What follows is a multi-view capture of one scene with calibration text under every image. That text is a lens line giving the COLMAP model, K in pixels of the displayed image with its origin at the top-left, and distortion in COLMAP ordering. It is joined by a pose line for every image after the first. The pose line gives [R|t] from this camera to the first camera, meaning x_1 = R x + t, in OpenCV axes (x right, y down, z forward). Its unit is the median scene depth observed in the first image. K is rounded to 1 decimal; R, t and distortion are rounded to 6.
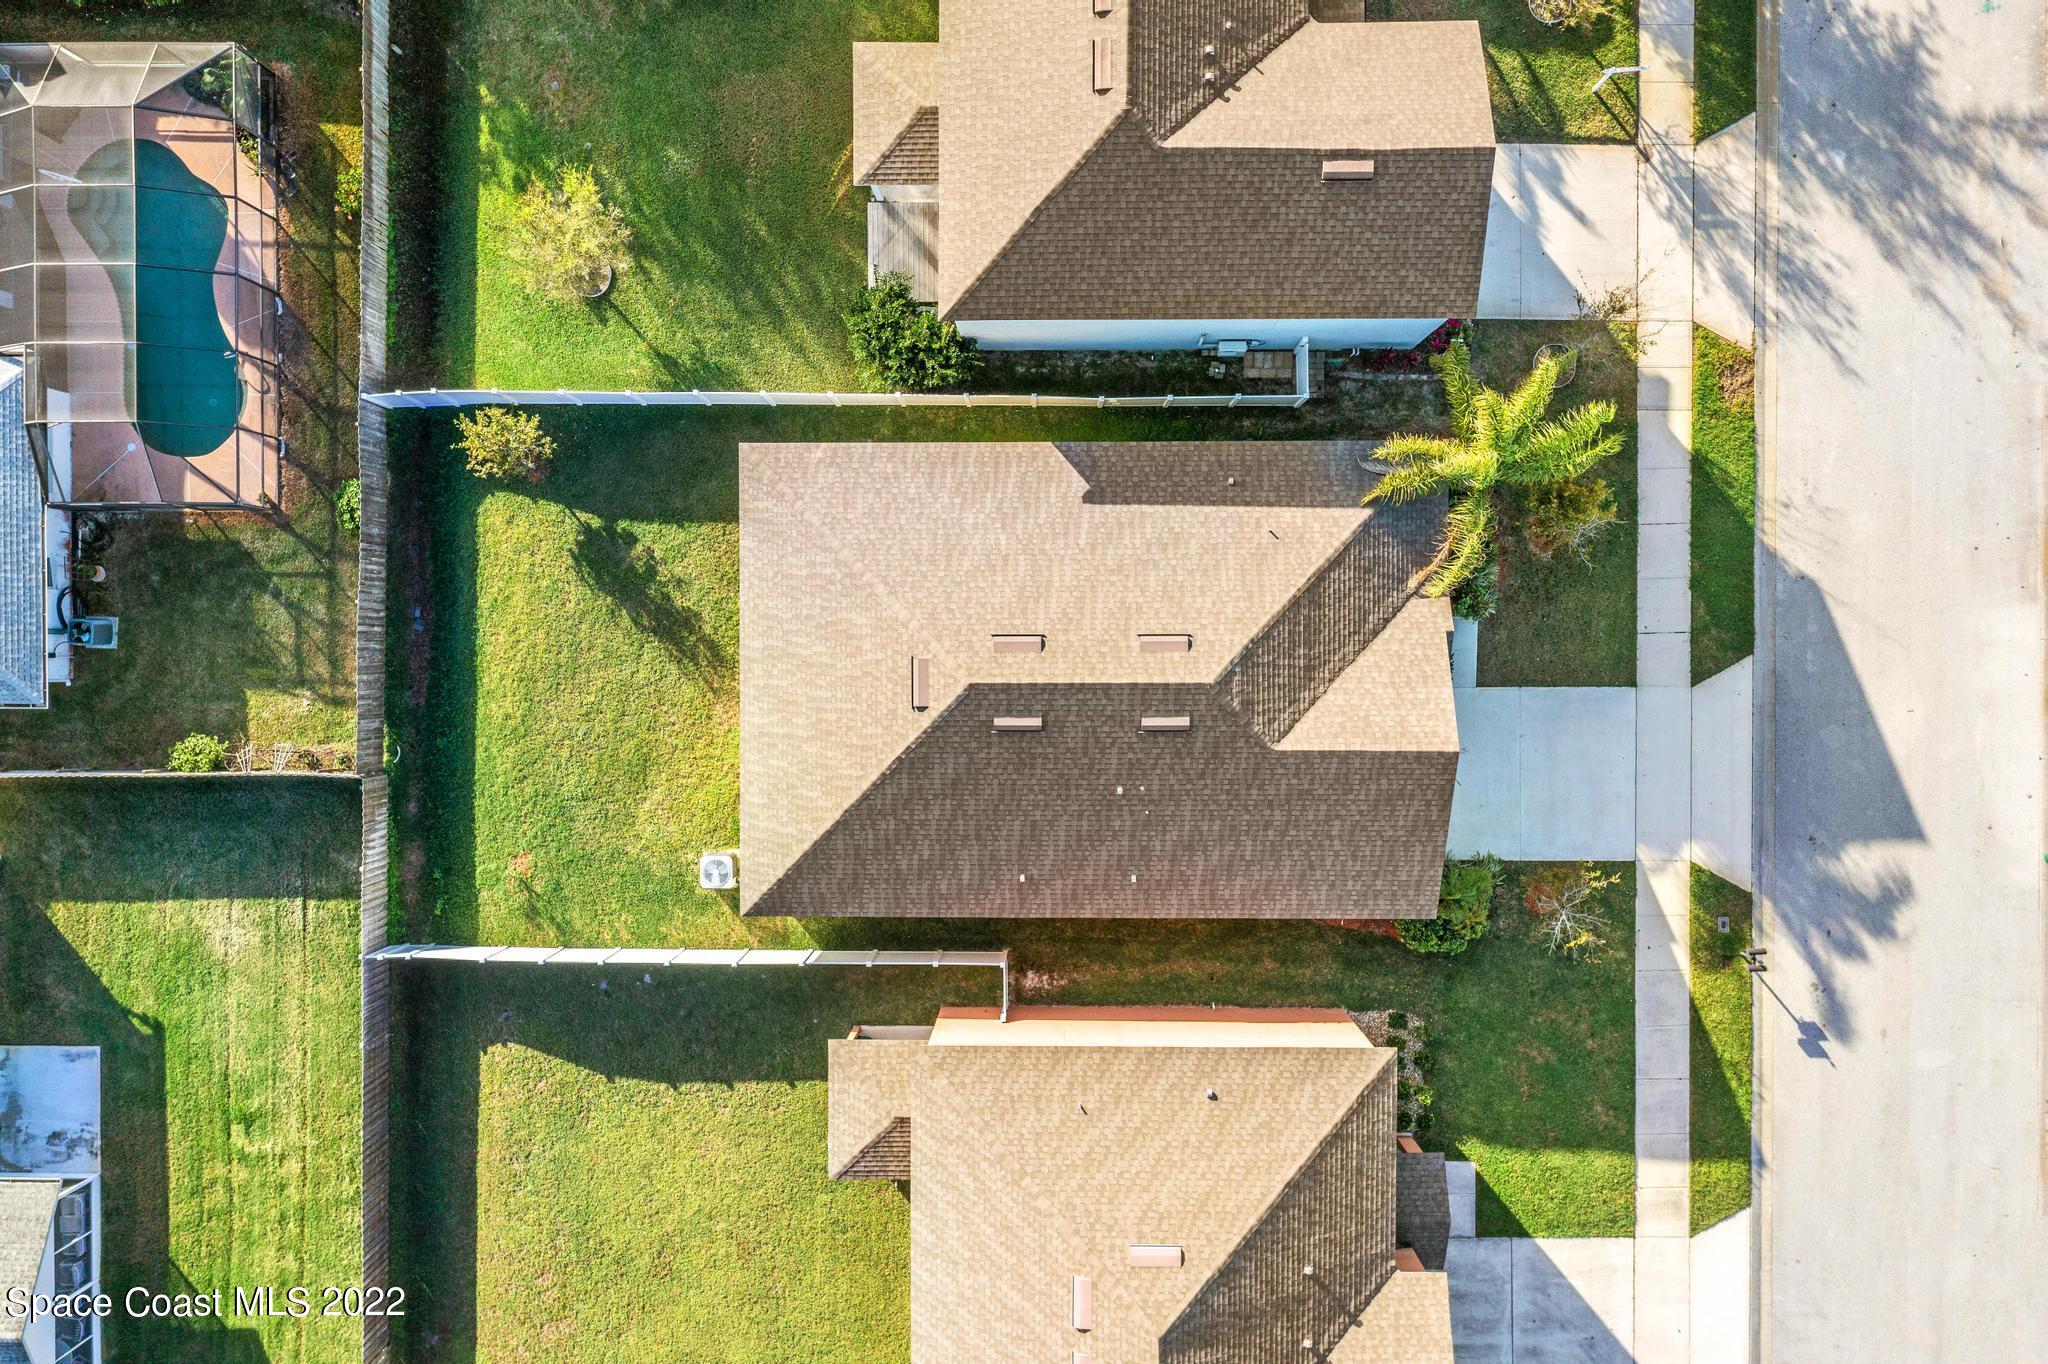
lens RADIAL K [[1672.3, 0, 1029.6], [0, 1672.3, 682.9], [0, 0, 1]] dist [-0.001255, 0.006698]
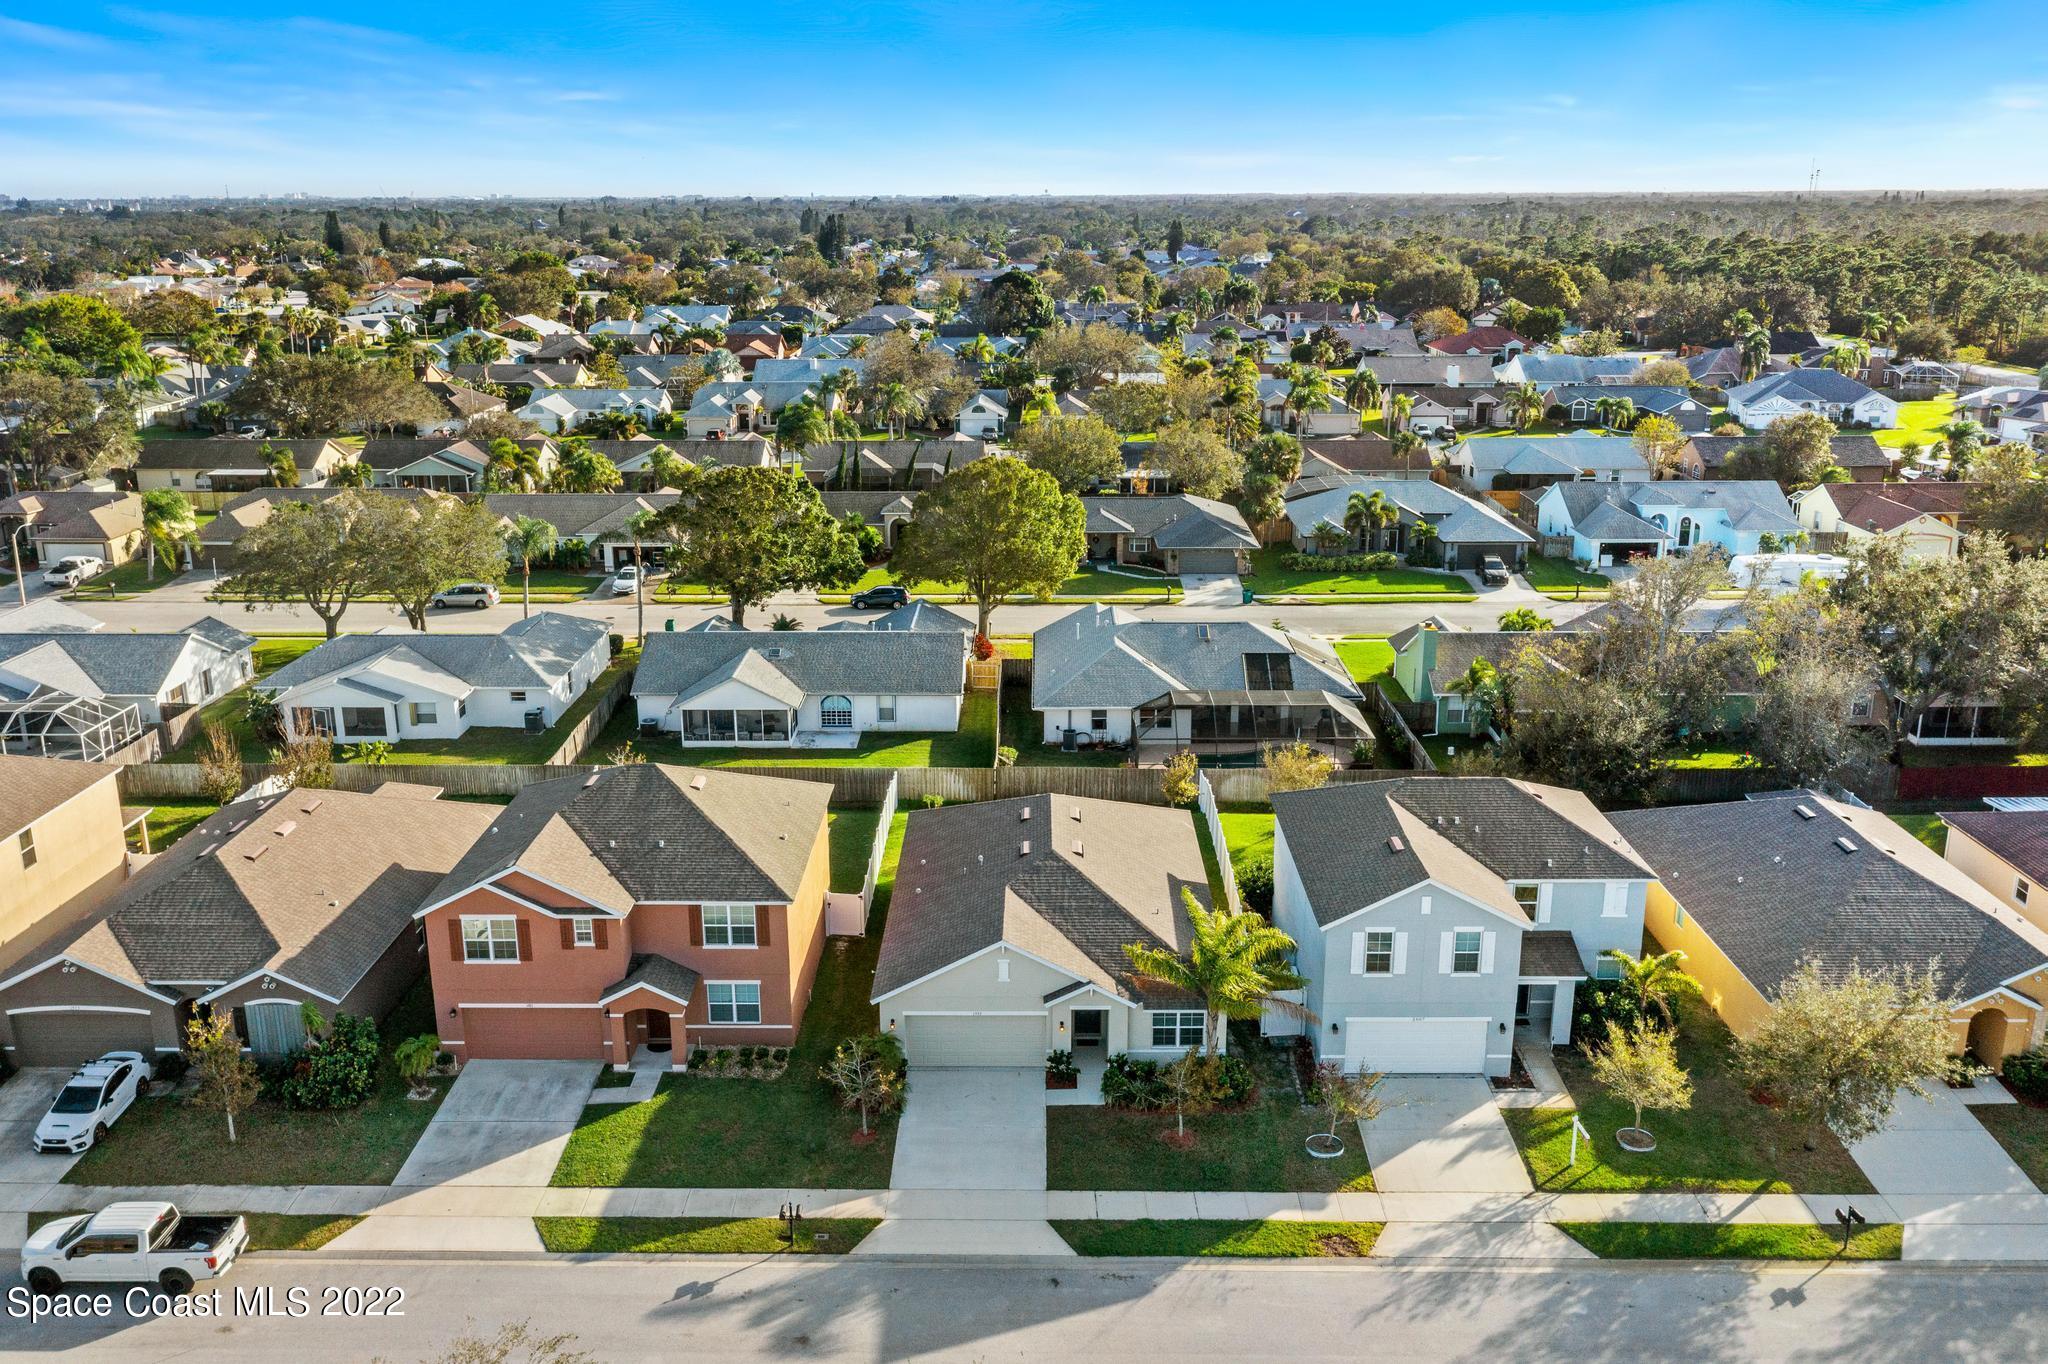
lens RADIAL K [[1672.3, 0, 1029.6], [0, 1672.3, 682.9], [0, 0, 1]] dist [-0.001255, 0.006698]
pose [[-0.009526, 0.304130, -0.952583, 1.317610], [-0.999888, -0.013899, 0.005561, 0.011647], [-0.011549, 0.952529, 0.304228, 0.345116]]
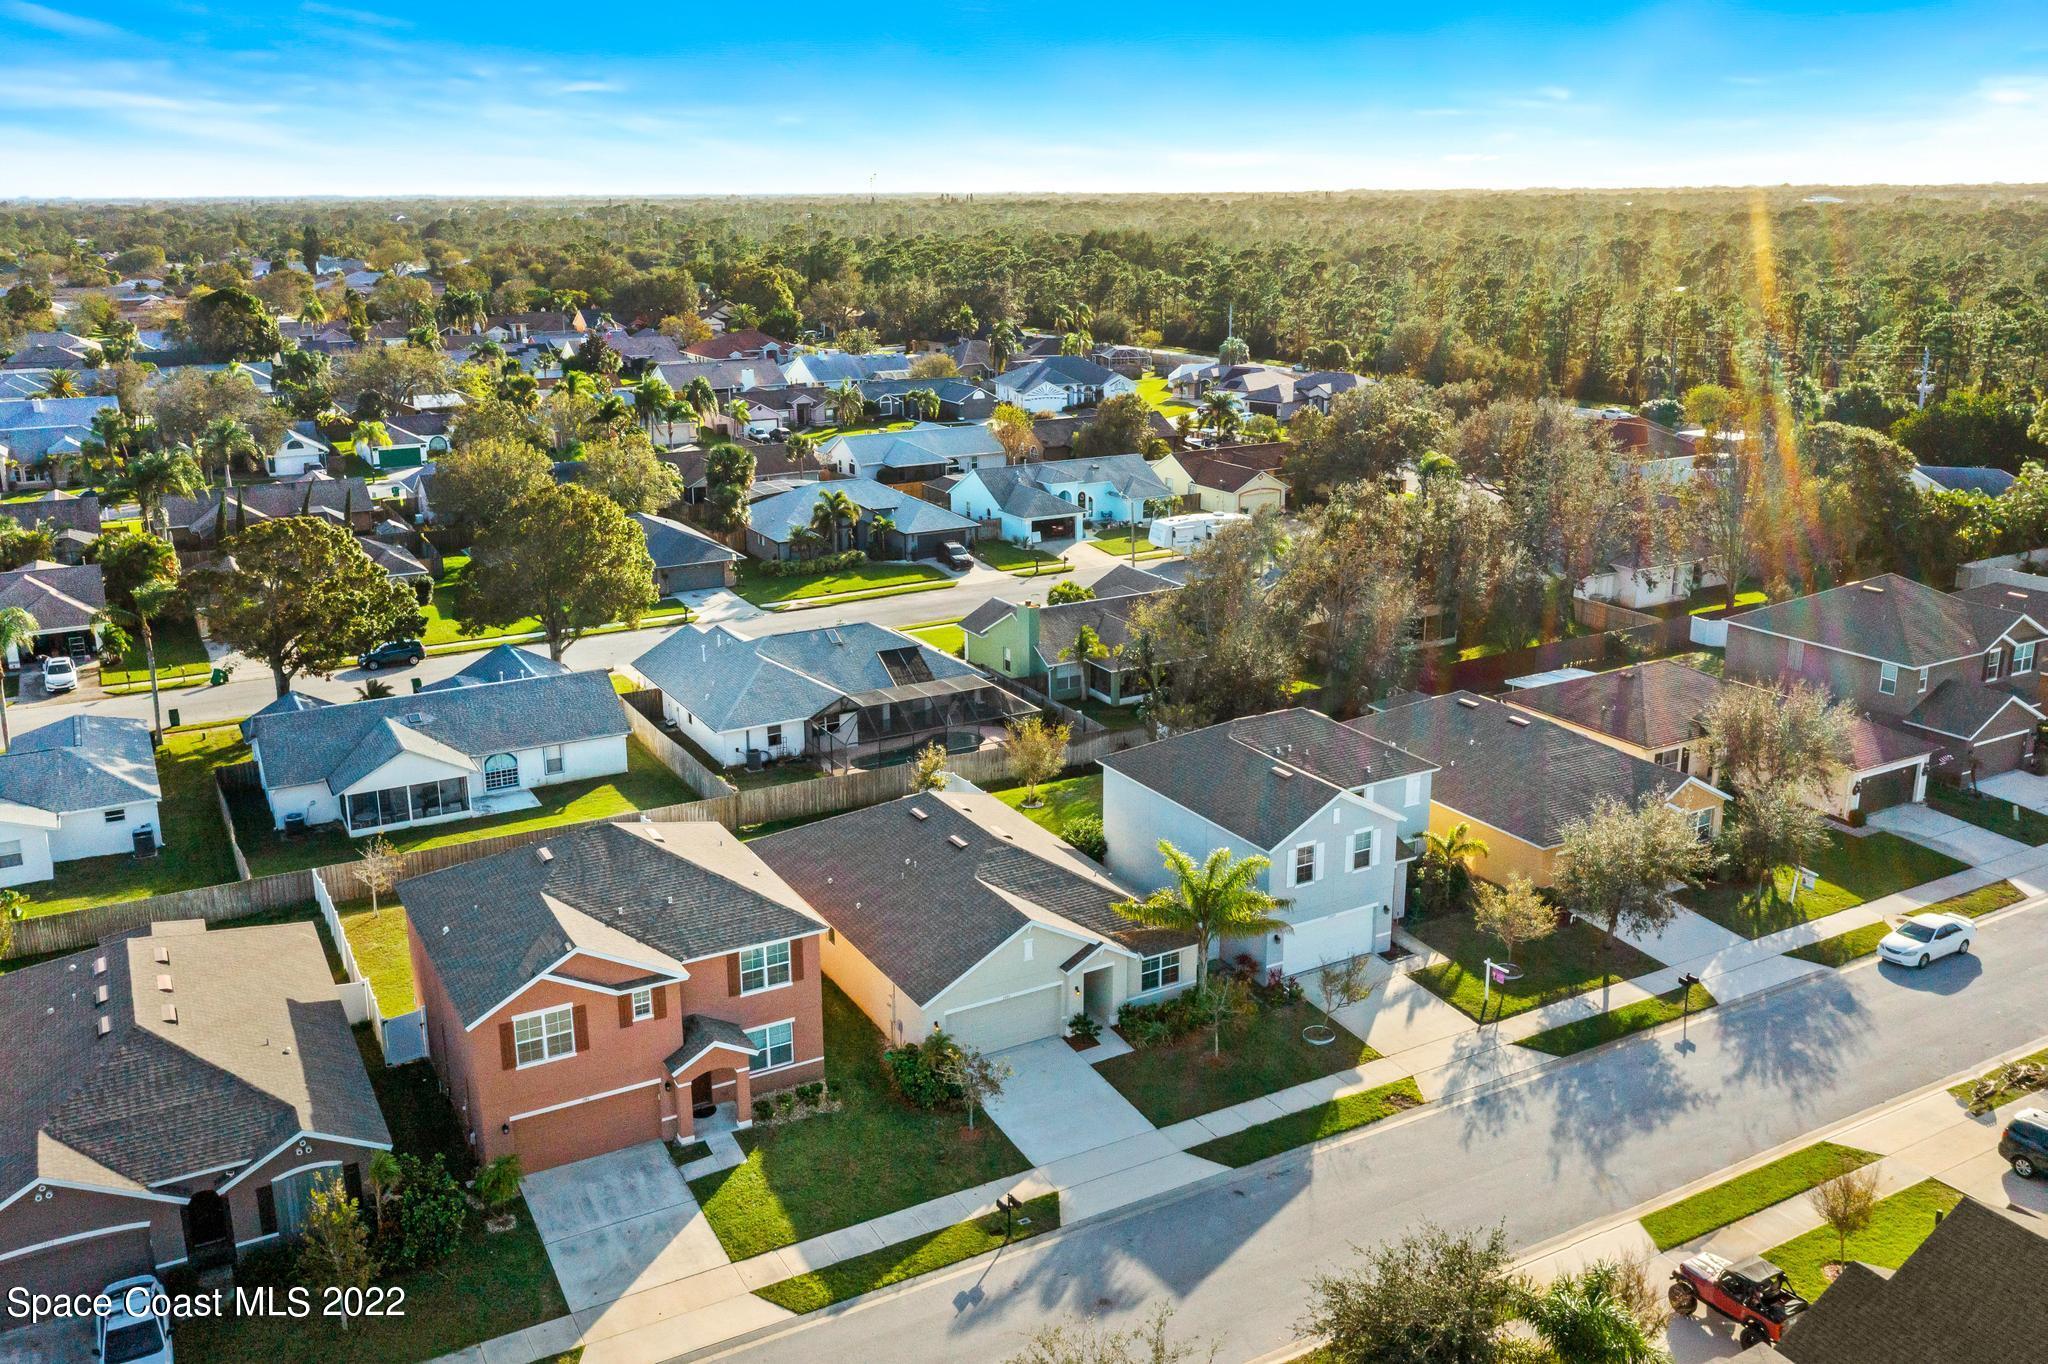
lens RADIAL K [[1672.3, 0, 1029.6], [0, 1672.3, 682.9], [0, 0, 1]] dist [-0.001255, 0.006698]
pose [[0.489283, 0.267755, -0.830005, 1.261122], [-0.871883, 0.127764, -0.472754, 0.630876], [-0.020538, 0.954978, 0.295964, 0.319389]]
